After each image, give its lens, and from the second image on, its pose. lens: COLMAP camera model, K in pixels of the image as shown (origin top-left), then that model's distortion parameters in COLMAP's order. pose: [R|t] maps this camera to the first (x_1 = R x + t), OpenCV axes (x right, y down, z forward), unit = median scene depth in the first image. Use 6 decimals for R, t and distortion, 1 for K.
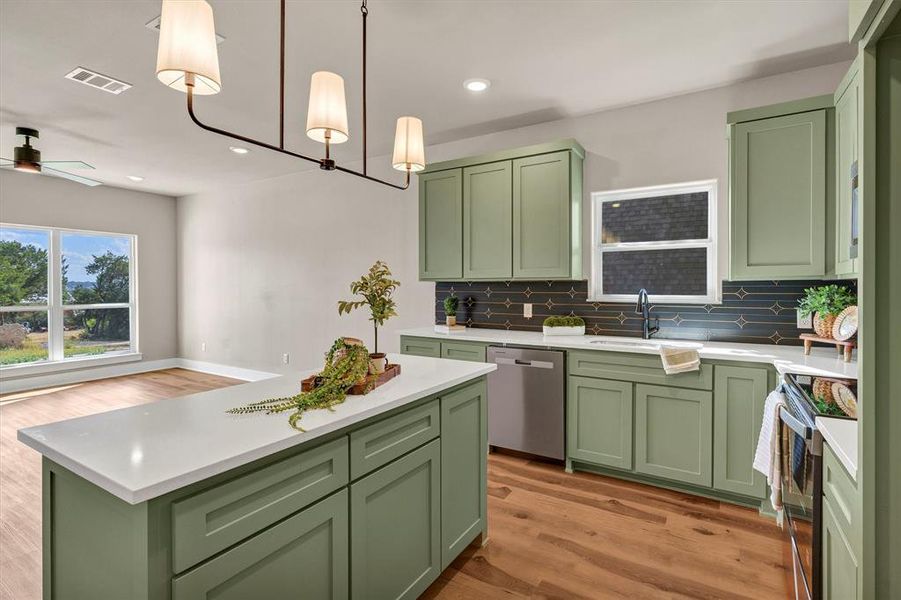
lens RADIAL K [[426.6, 0, 448.8], [0, 426.6, 296.1], [0, 0, 1]] dist [-0.001574, 0.000329]
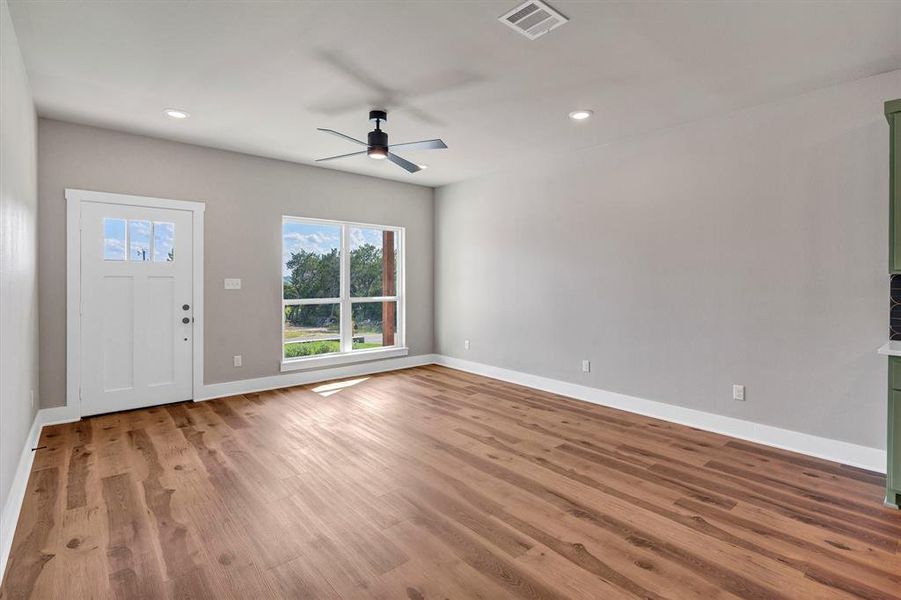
lens RADIAL K [[428.2, 0, 451.9], [0, 428.2, 290.0], [0, 0, 1]] dist [-0.000673, 0.000159]
pose [[0.952211, 0.011919, -0.305208, -0.539177], [-0.012226, 0.999925, 0.000908, -0.002312], [0.305196, 0.002867, 0.952285, 0.151736]]
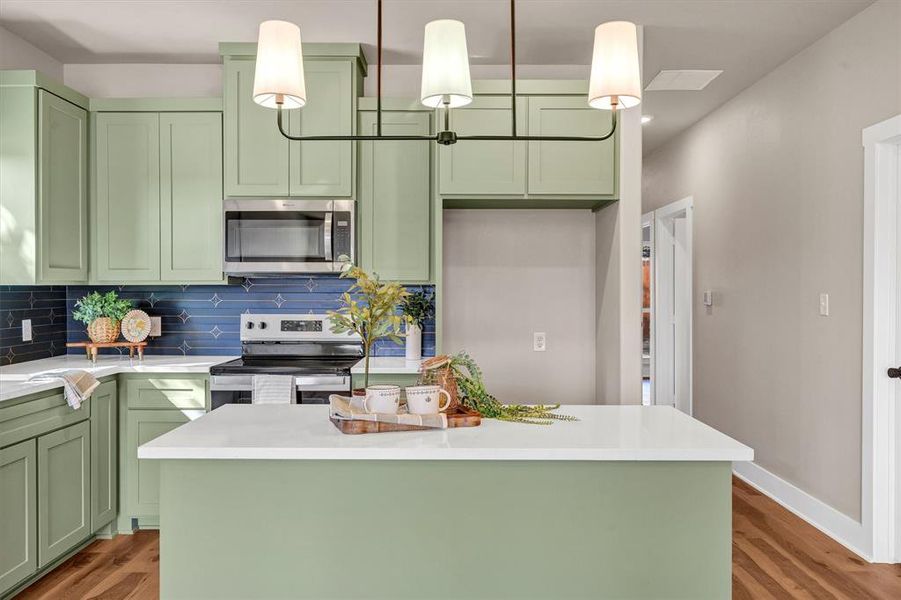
lens RADIAL K [[697.6, 0, 450.6], [0, 697.6, 295.9], [0, 0, 1]] dist [0.003878, 0.000861]
pose [[-0.519671, -0.005561, 0.854349, -0.591293], [0.019475, 0.999642, 0.018353, -0.017670], [-0.854145, 0.026176, -0.519376, 0.710985]]
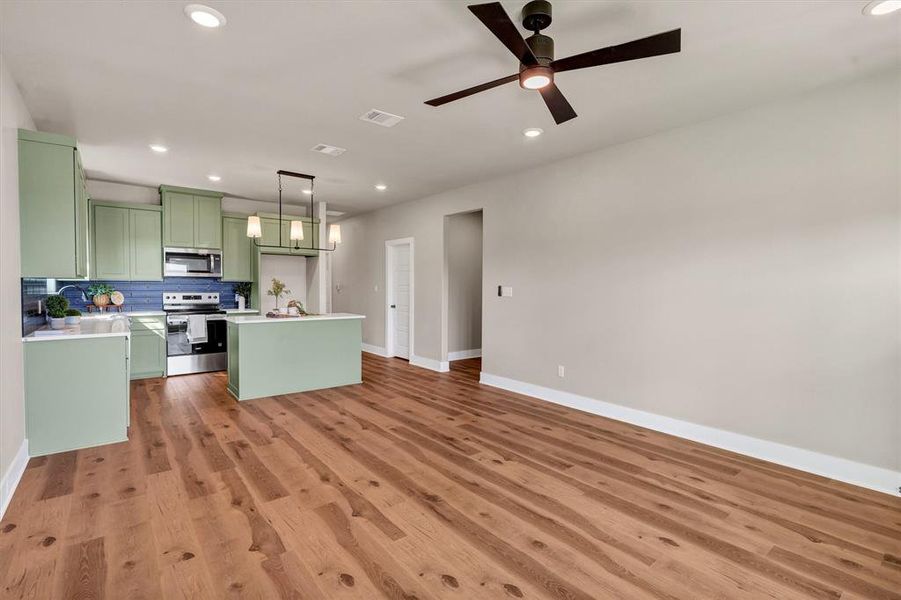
lens RADIAL K [[426.6, 0, 448.8], [0, 426.6, 296.1], [0, 0, 1]] dist [-0.001574, 0.000329]
pose [[-0.938466, -0.015188, 0.345037, -1.078507], [0.001337, 0.998865, 0.047606, -0.040372], [-0.345369, 0.045138, -0.937381, 1.583766]]
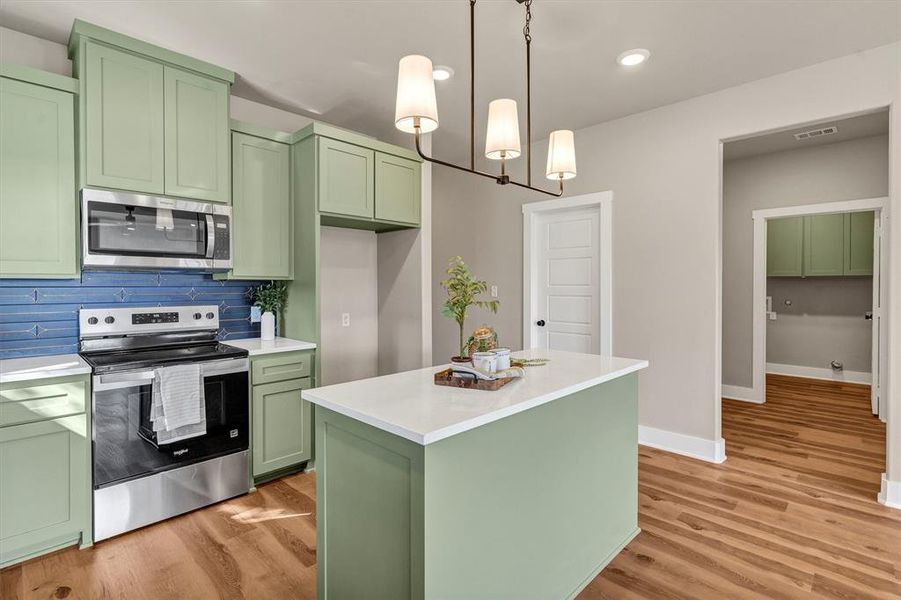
lens RADIAL K [[435.1, 0, 450.6], [0, 435.1, 288.5], [0, 0, 1]] dist [0.001374, 0.000392]
pose [[-0.975198, 0.001656, 0.221327, -0.168560], [0.008496, 0.999515, 0.029954, -0.021702], [-0.221170, 0.031091, -0.974740, 0.939118]]
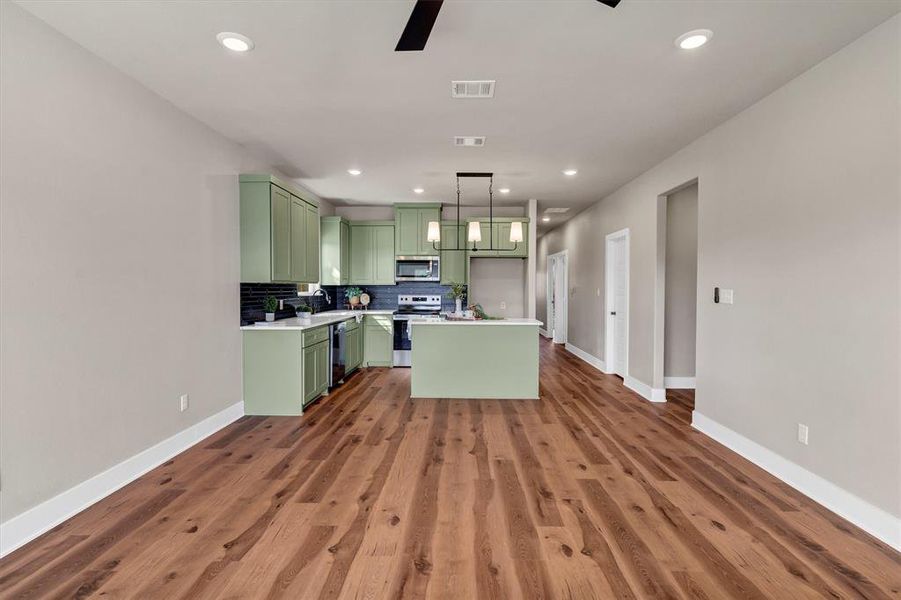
lens RADIAL K [[432.3, 0, 452.5], [0, 432.3, 296.0], [0, 0, 1]] dist [0.000241, 0.000139]
pose [[-0.500678, -0.017959, 0.865447, -1.290328], [0.017557, 0.999368, 0.030896, -0.027899], [-0.865455, 0.030664, -0.500047, 1.187371]]
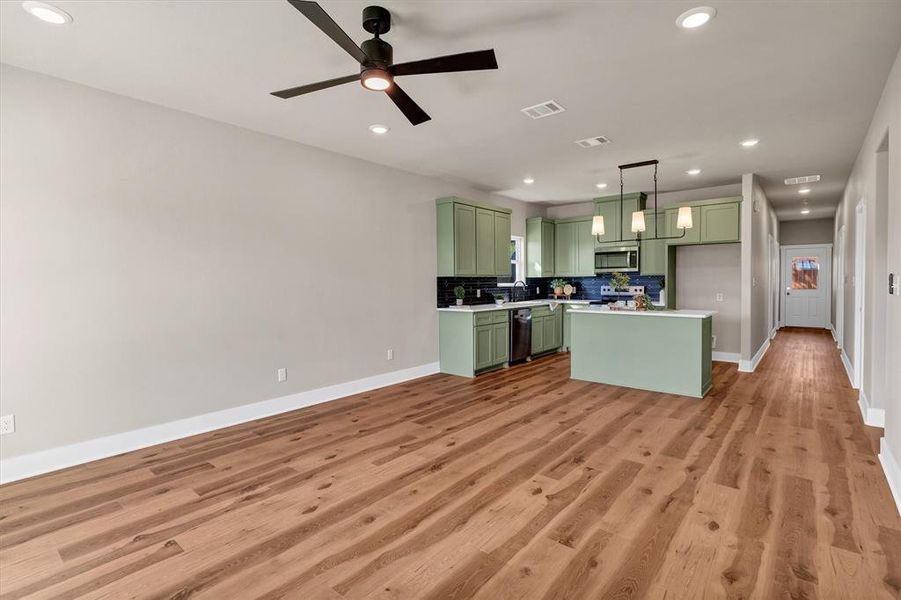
lens RADIAL K [[428.2, 0, 451.9], [0, 428.2, 290.0], [0, 0, 1]] dist [-0.000673, 0.000159]
pose [[0.149940, -0.023073, 0.988426, -1.571709], [0.032226, 0.999311, 0.018439, -0.016172], [-0.988170, 0.029088, 0.150580, 0.812747]]
